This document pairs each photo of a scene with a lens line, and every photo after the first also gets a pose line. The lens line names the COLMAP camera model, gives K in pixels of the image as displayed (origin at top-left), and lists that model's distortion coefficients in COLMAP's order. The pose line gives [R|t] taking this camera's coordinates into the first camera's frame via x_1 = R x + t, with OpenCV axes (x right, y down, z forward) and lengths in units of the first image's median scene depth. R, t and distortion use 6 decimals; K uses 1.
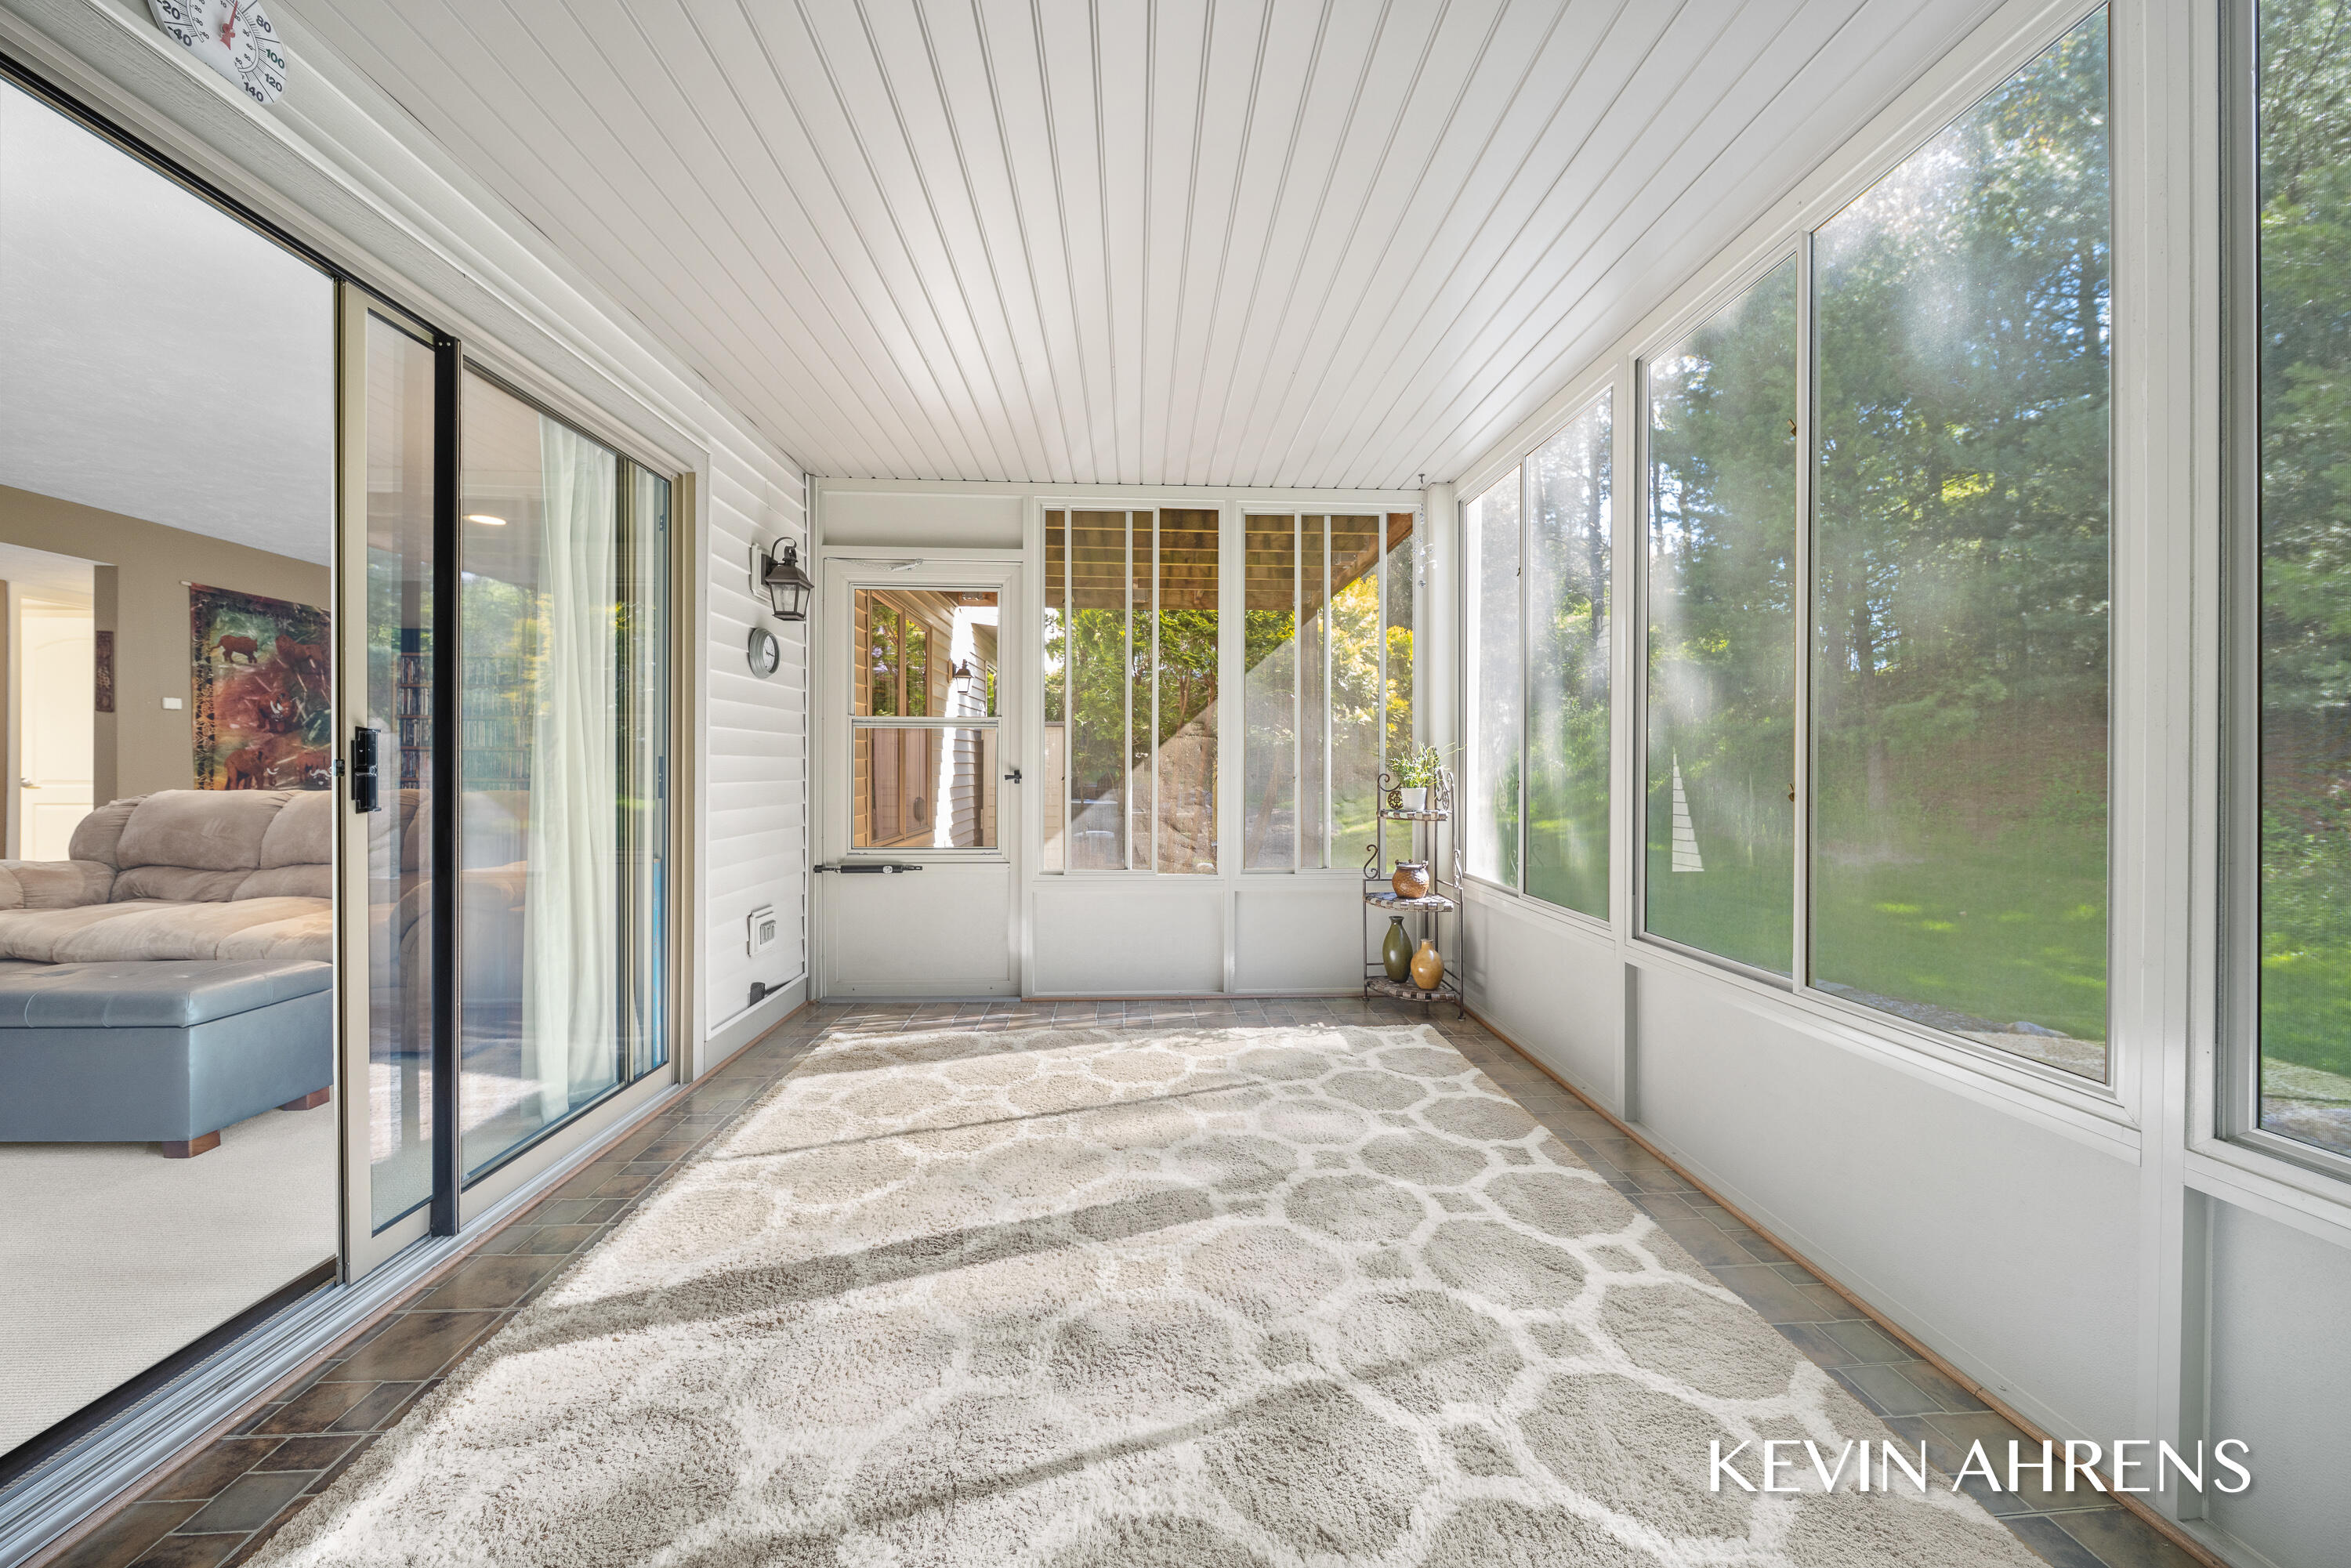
lens RADIAL K [[835.1, 0, 1183.6], [0, 835.1, 770.7], [0, 0, 1]] dist [-0.009920, -0.000153]
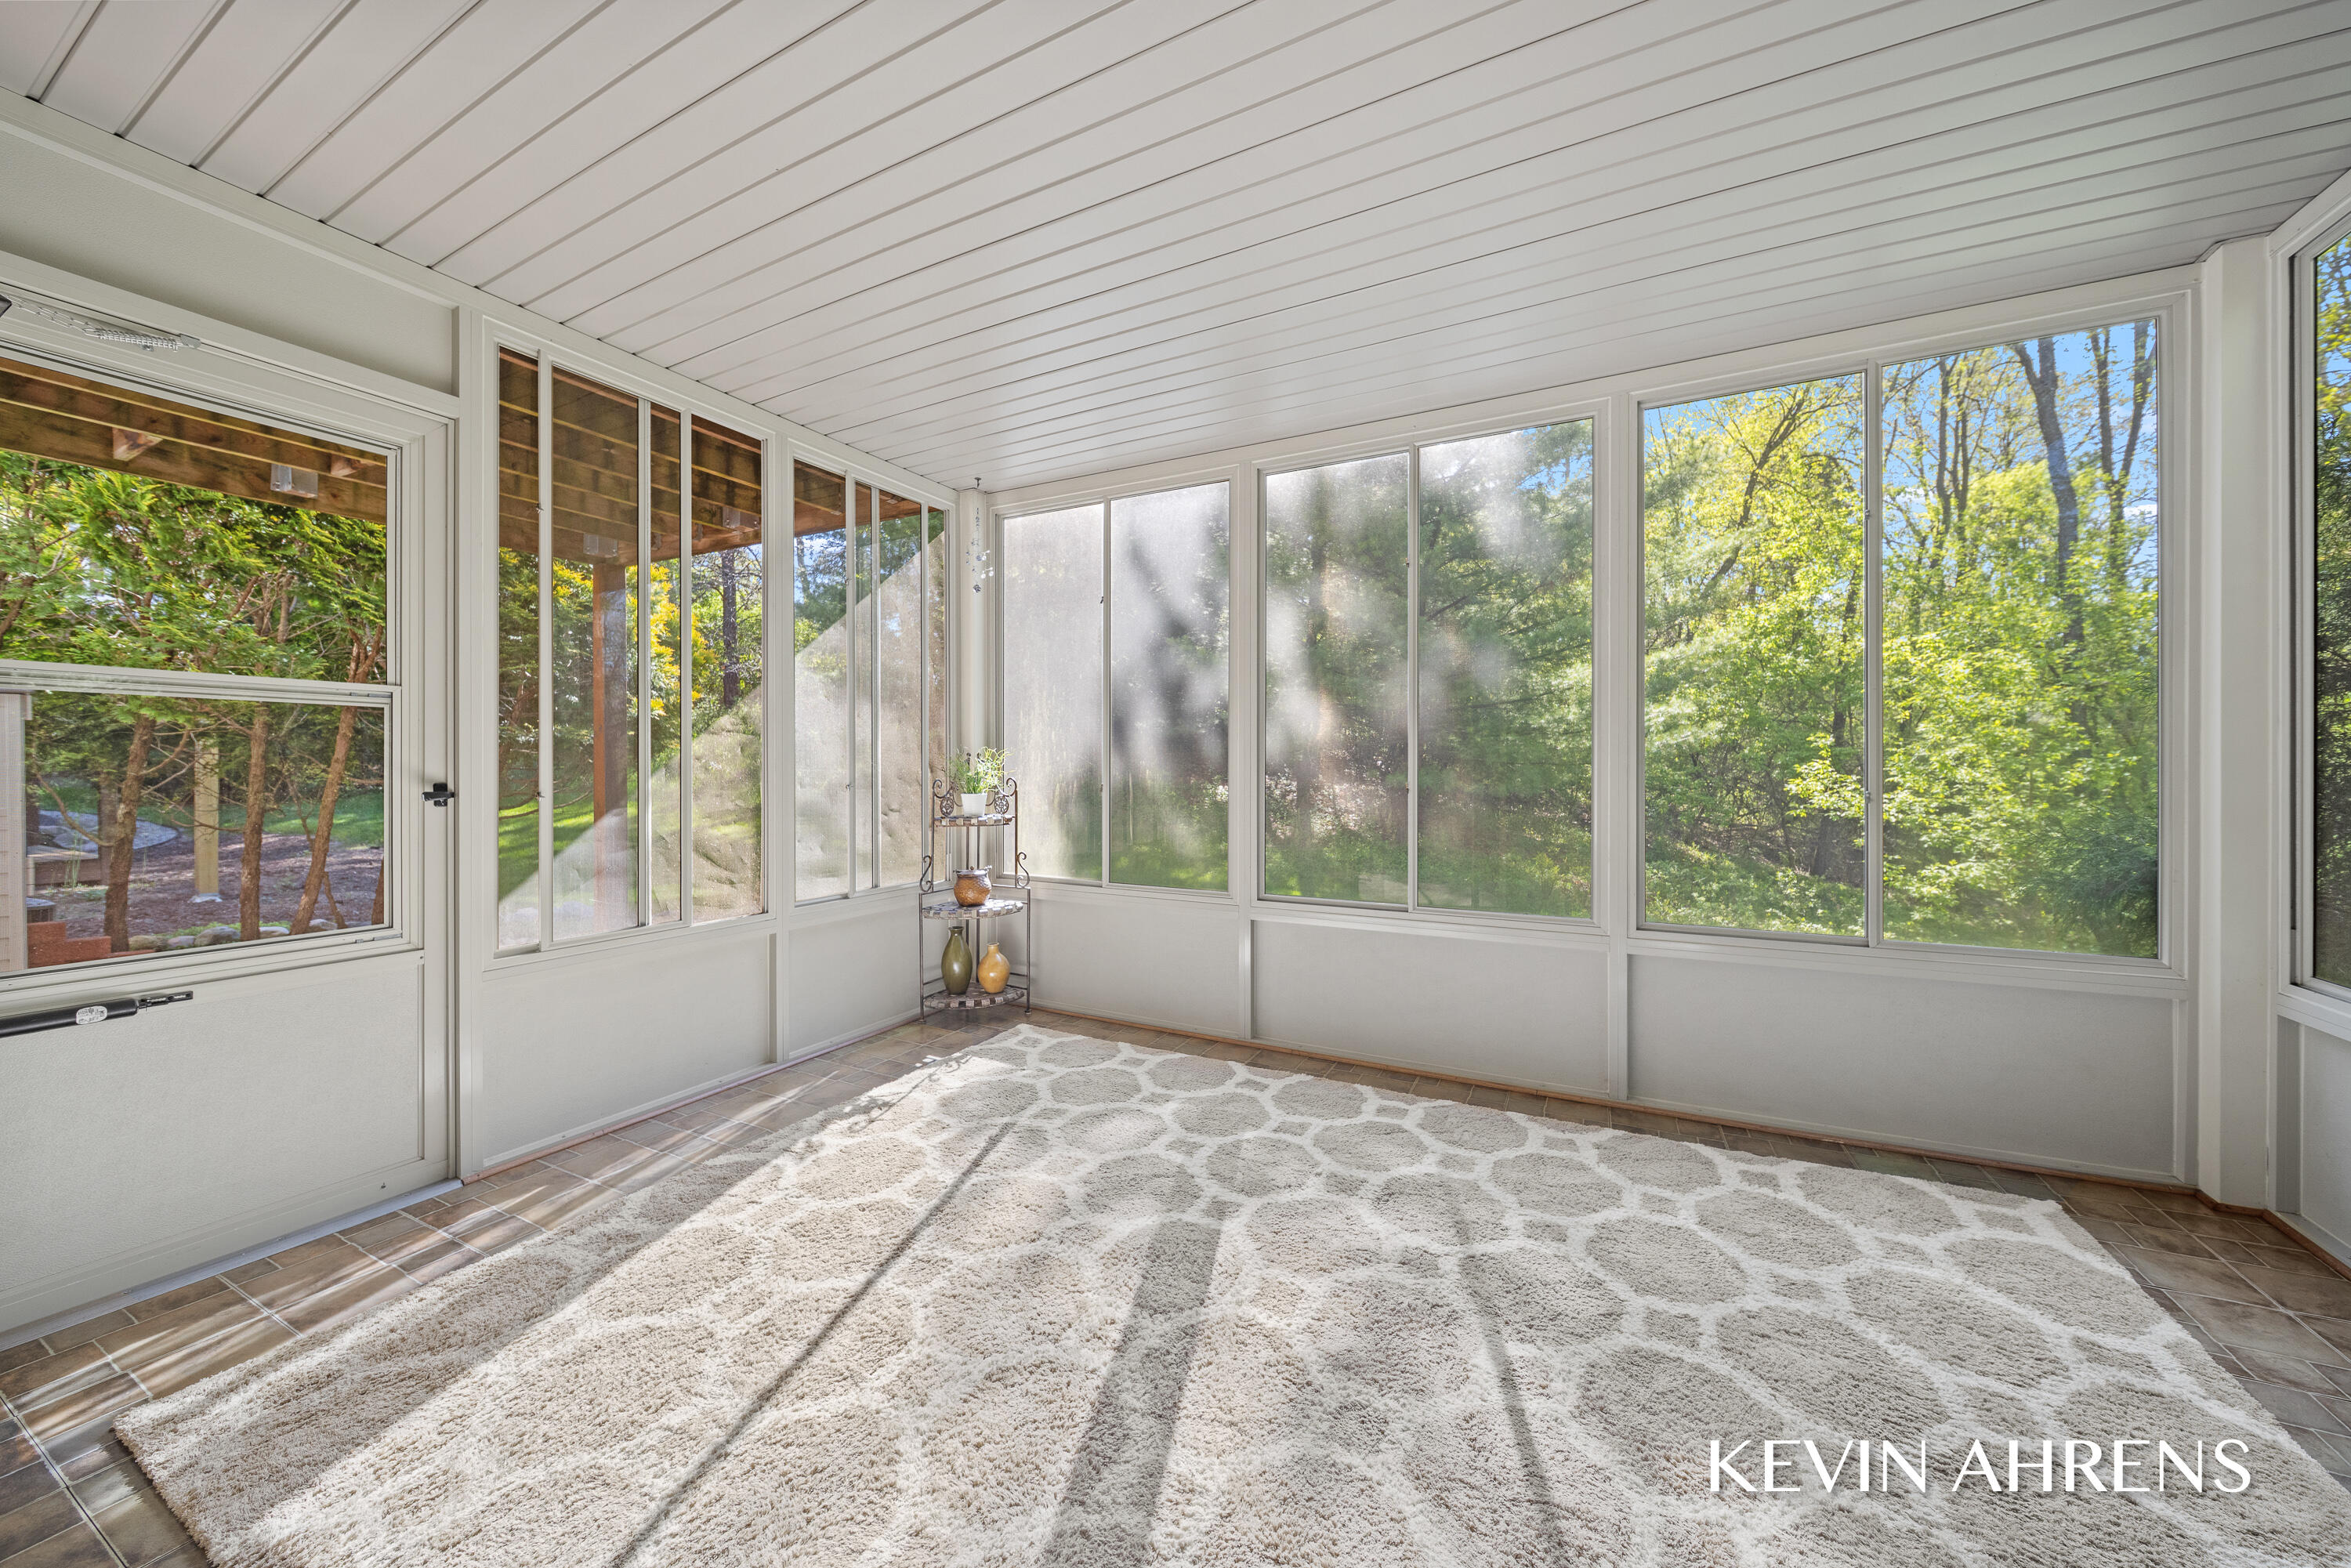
lens RADIAL K [[835.1, 0, 1183.6], [0, 835.1, 770.7], [0, 0, 1]] dist [-0.009920, -0.000153]
pose [[0.494241, -0.007392, 0.869293, -0.684541], [0.005080, 0.999971, 0.005615, -0.014988], [-0.869310, 0.001640, 0.494265, 0.440921]]
